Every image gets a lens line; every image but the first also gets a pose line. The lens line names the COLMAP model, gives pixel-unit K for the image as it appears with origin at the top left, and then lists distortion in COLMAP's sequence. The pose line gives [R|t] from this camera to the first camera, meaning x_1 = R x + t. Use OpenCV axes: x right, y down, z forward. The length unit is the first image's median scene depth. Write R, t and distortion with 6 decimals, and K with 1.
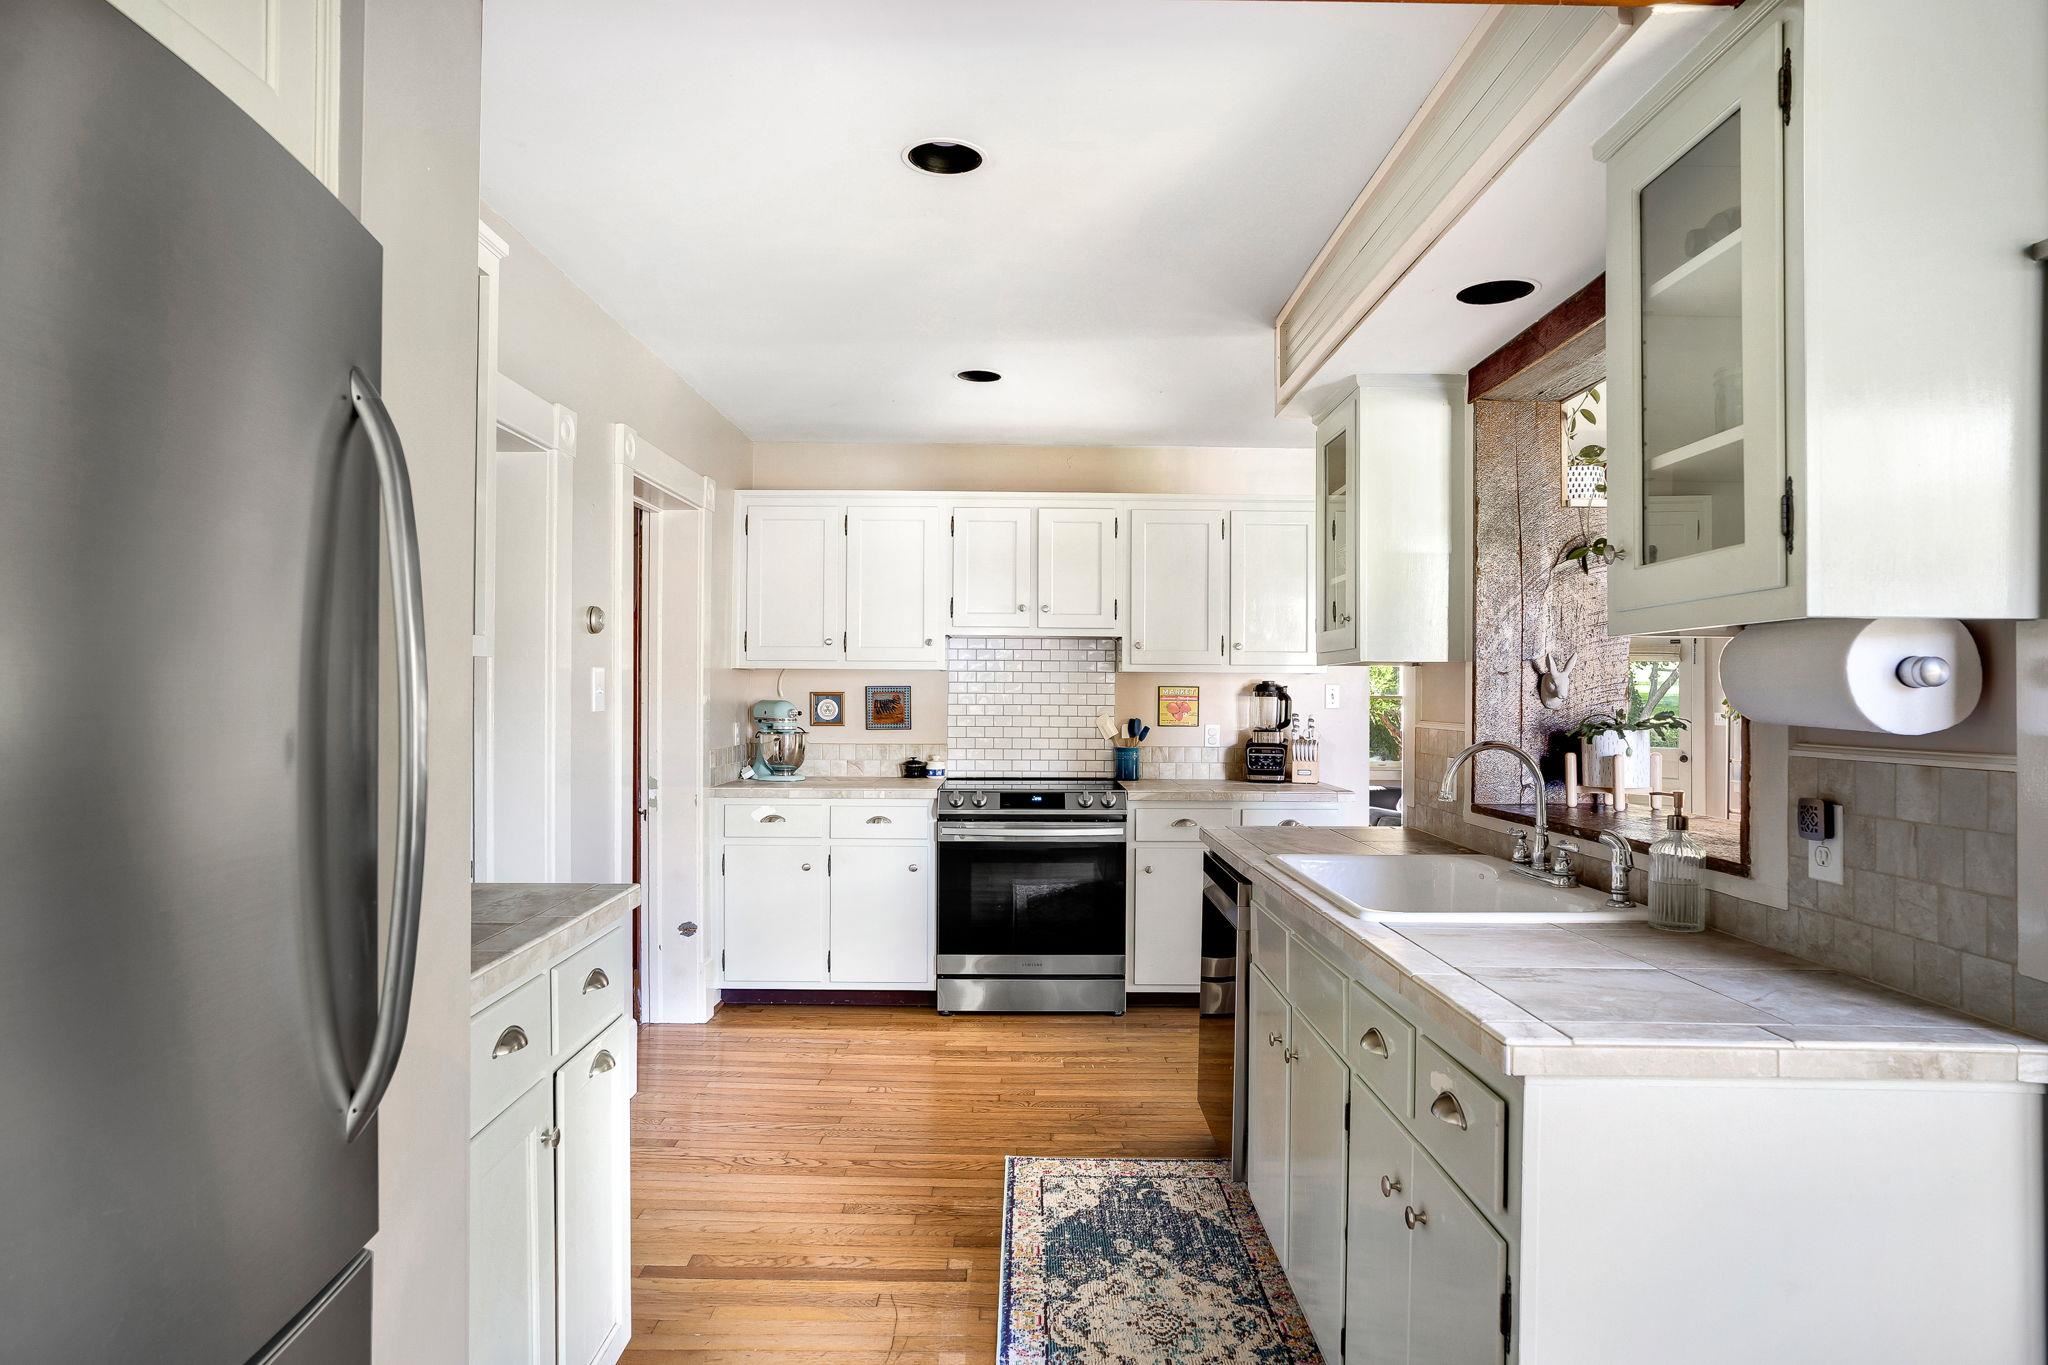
lens RADIAL K [[1211.6, 0, 1024.0], [0, 1211.6, 682.5], [0, 0, 1]] dist [-0.033710, 0.001466]
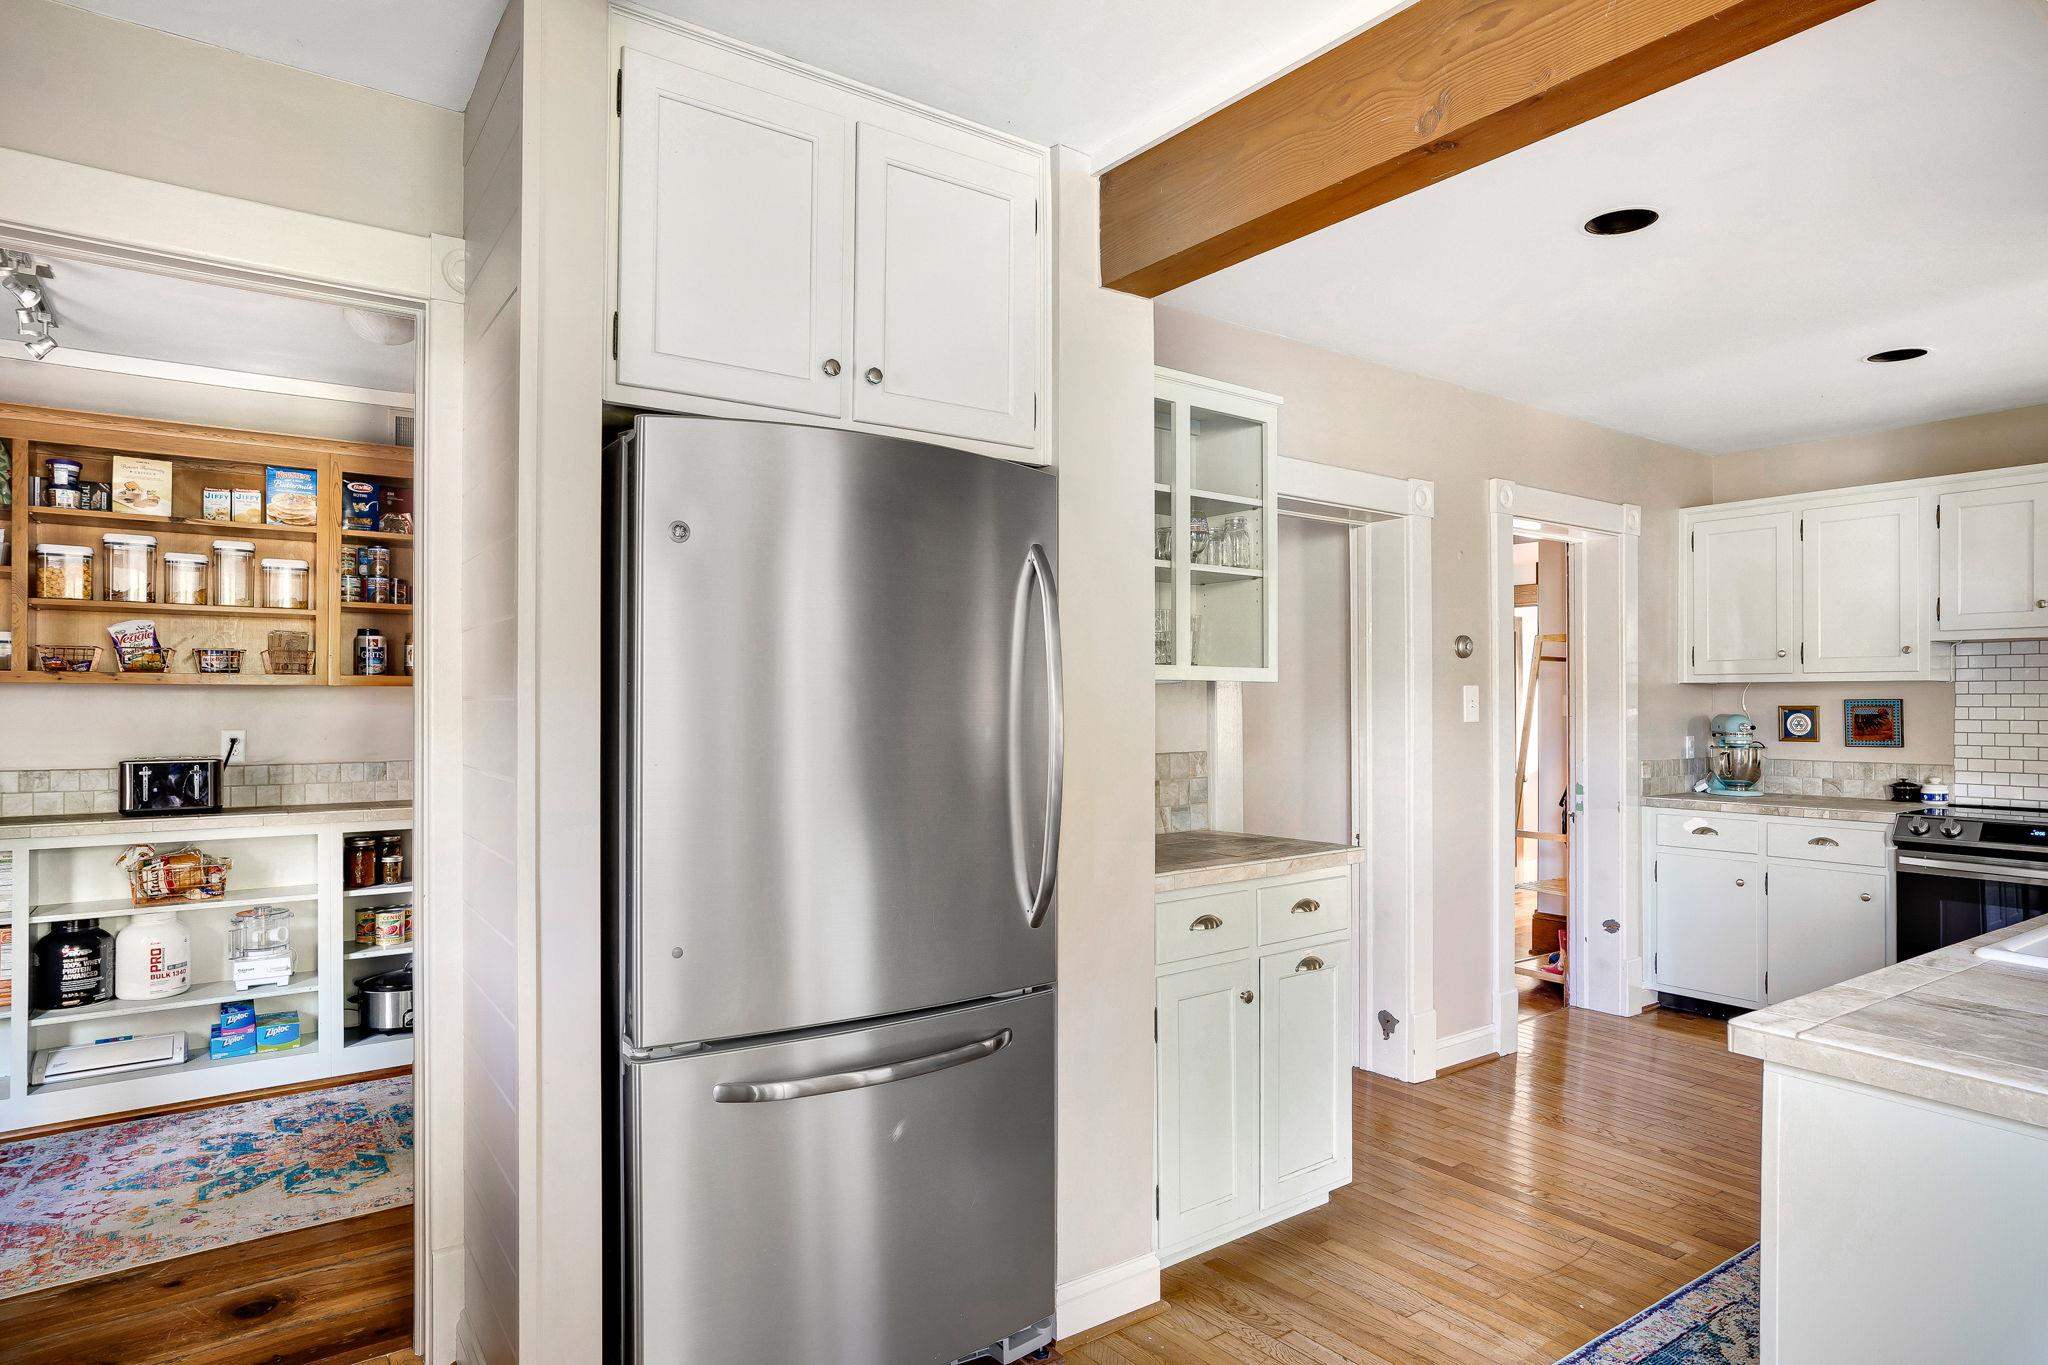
lens RADIAL K [[1187.4, 0, 1022.9], [0, 1187.4, 697.4], [0, 0, 1]] dist [-0.000915, 0.000602]
pose [[0.586850, -0.007725, -0.809659, 0.248314], [0.007465, 0.999964, -0.004130, 0.000556], [0.809661, -0.003621, 0.586887, -0.043199]]
